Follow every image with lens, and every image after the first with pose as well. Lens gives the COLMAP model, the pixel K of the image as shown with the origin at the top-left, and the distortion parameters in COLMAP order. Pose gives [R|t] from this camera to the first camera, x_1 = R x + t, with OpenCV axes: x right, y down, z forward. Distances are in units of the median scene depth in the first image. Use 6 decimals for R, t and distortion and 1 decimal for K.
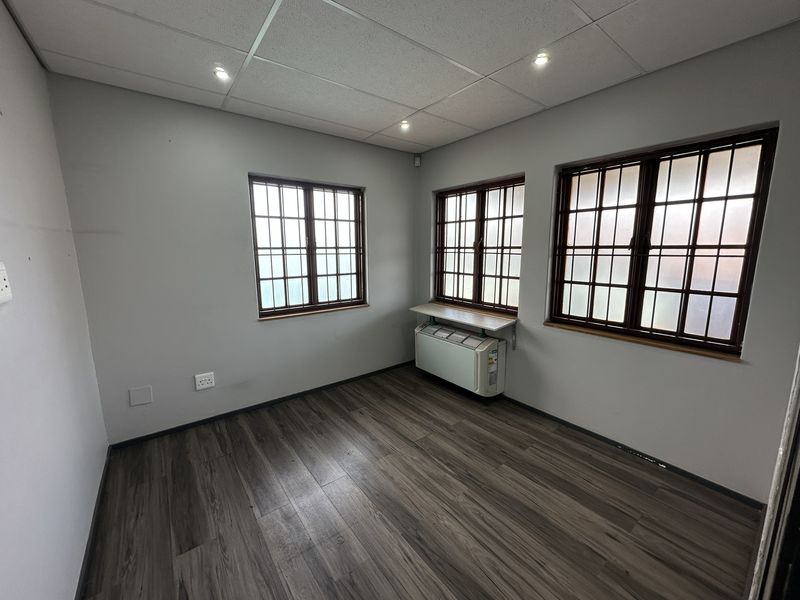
lens RADIAL K [[318.7, 0, 398.0], [0, 318.7, 298.4], [0, 0, 1]] dist [-0.003039, -0.000062]
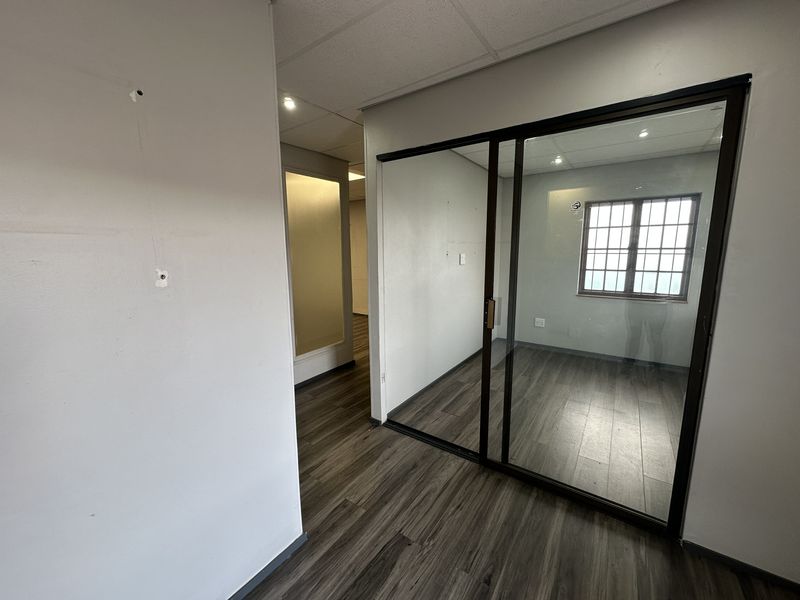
lens RADIAL K [[318.7, 0, 398.0], [0, 318.7, 298.4], [0, 0, 1]] dist [-0.003039, -0.000062]
pose [[0.273720, 0.141184, -0.951391, 1.171692], [-0.141757, 0.984287, 0.105281, 0.061994], [0.951305, 0.106049, 0.289433, -0.412067]]
